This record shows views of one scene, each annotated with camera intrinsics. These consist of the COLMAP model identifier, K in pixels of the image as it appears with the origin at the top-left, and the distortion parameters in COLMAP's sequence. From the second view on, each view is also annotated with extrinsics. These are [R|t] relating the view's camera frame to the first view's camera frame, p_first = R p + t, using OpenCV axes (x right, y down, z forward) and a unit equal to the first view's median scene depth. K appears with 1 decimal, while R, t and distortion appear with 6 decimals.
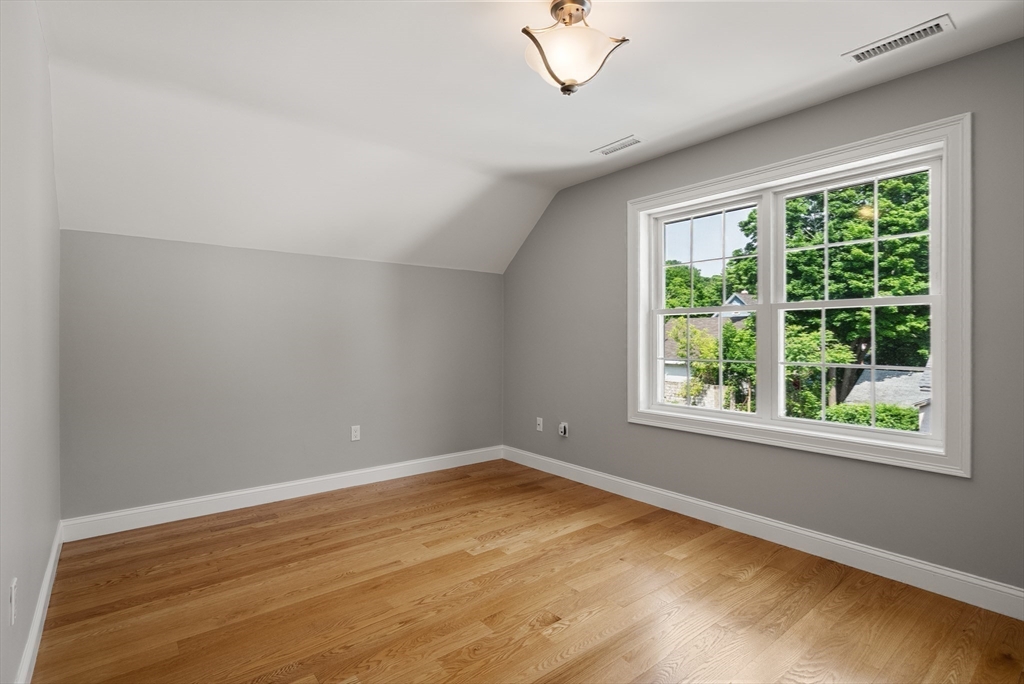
lens RADIAL K [[472.8, 0, 510.7], [0, 472.8, 338.8], [0, 0, 1]] dist [0.001680, -0.000756]
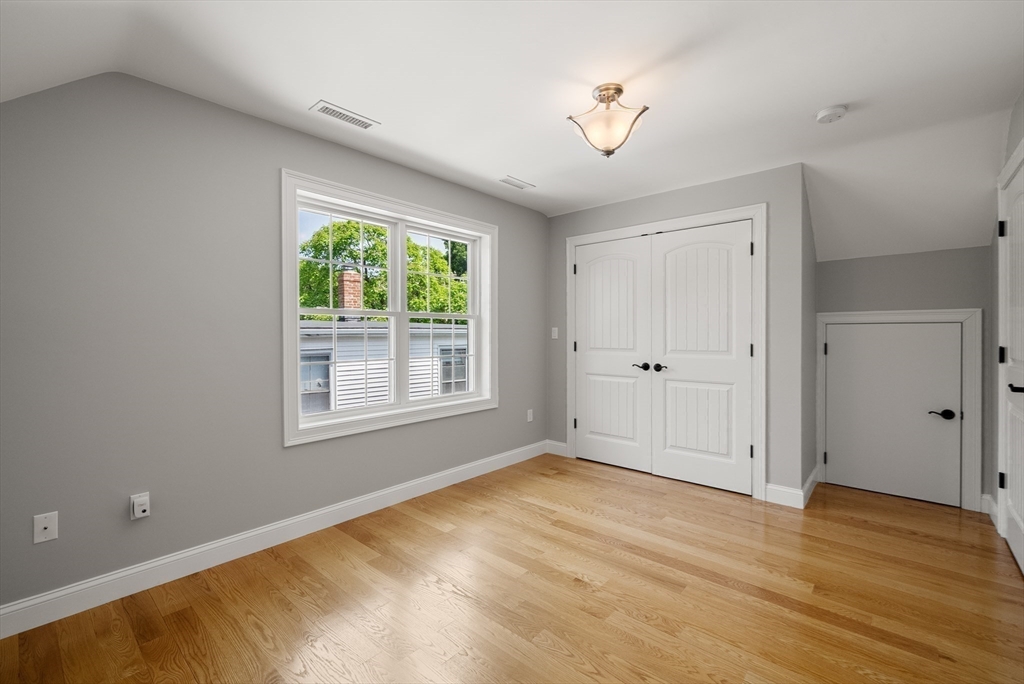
lens RADIAL K [[438.5, 0, 503.8], [0, 438.5, 337.7], [0, 0, 1]] dist [-0.000893, -0.000878]
pose [[-0.148913, -0.013145, 0.988763, -0.765423], [-0.002256, 0.999914, 0.012954, -0.026025], [-0.988848, -0.000302, -0.148930, 1.074511]]
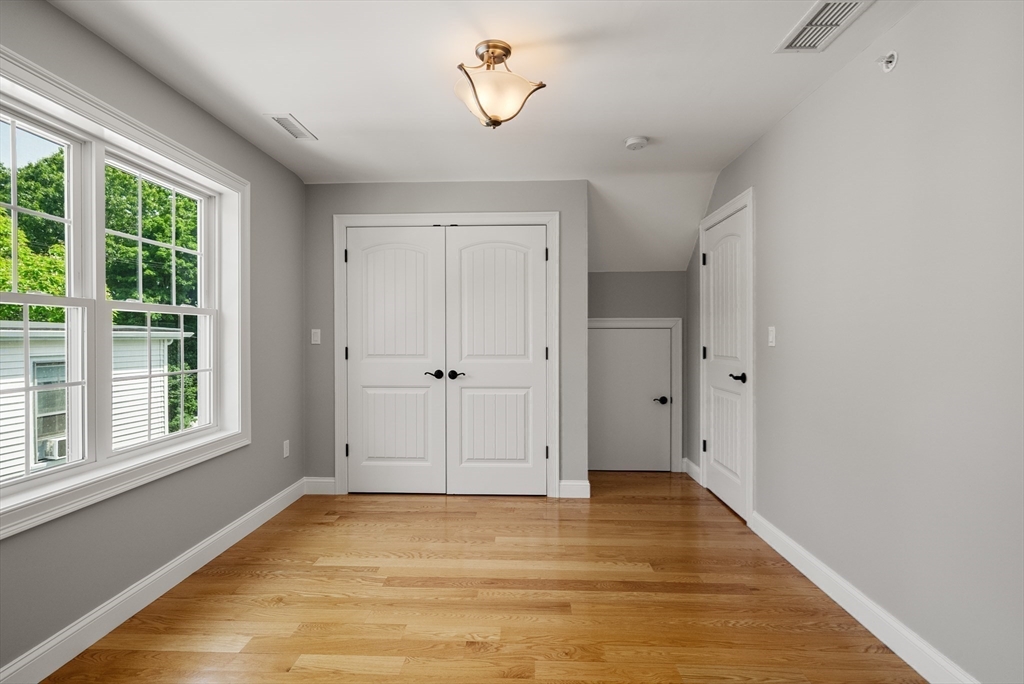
lens RADIAL K [[489.0, 0, 504.4], [0, 489.0, 341.5], [0, 0, 1]] dist [-0.002375, 0.000427]
pose [[-0.742167, -0.010241, 0.670136, -0.488620], [-0.003875, 0.999932, 0.010990, -0.025774], [-0.670203, 0.005560, -0.742157, 1.343991]]
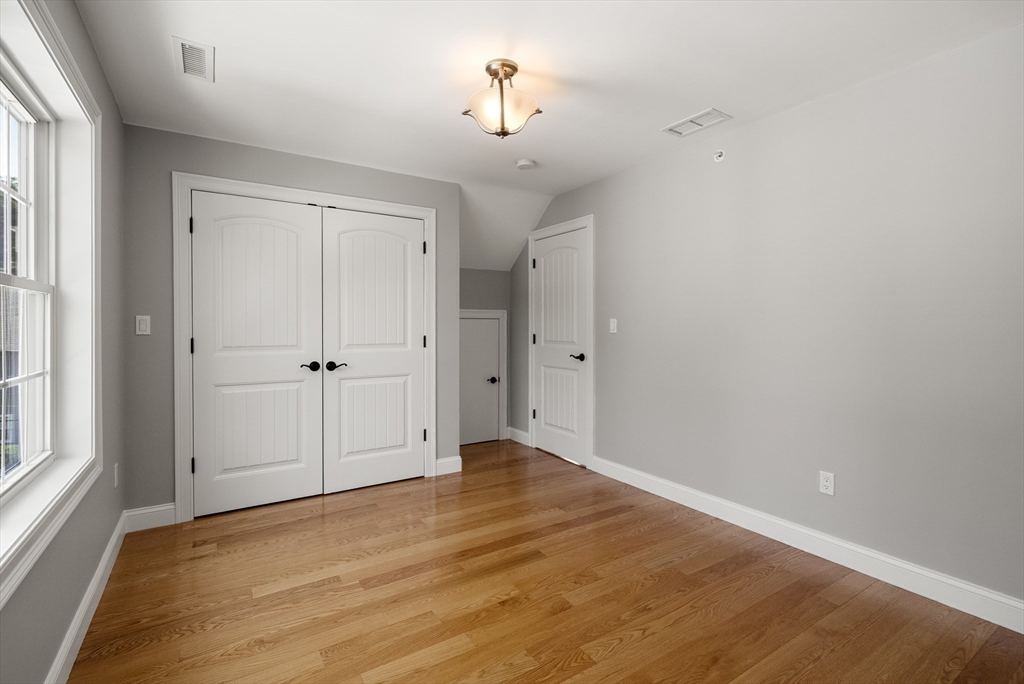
lens RADIAL K [[472.8, 0, 504.8], [0, 472.8, 332.2], [0, 0, 1]] dist [0.001680, -0.000756]
pose [[-0.992334, -0.006573, 0.123413, -0.028348], [-0.005243, 0.999925, 0.011100, -0.022157], [-0.123477, 0.010368, -0.992293, 1.631422]]
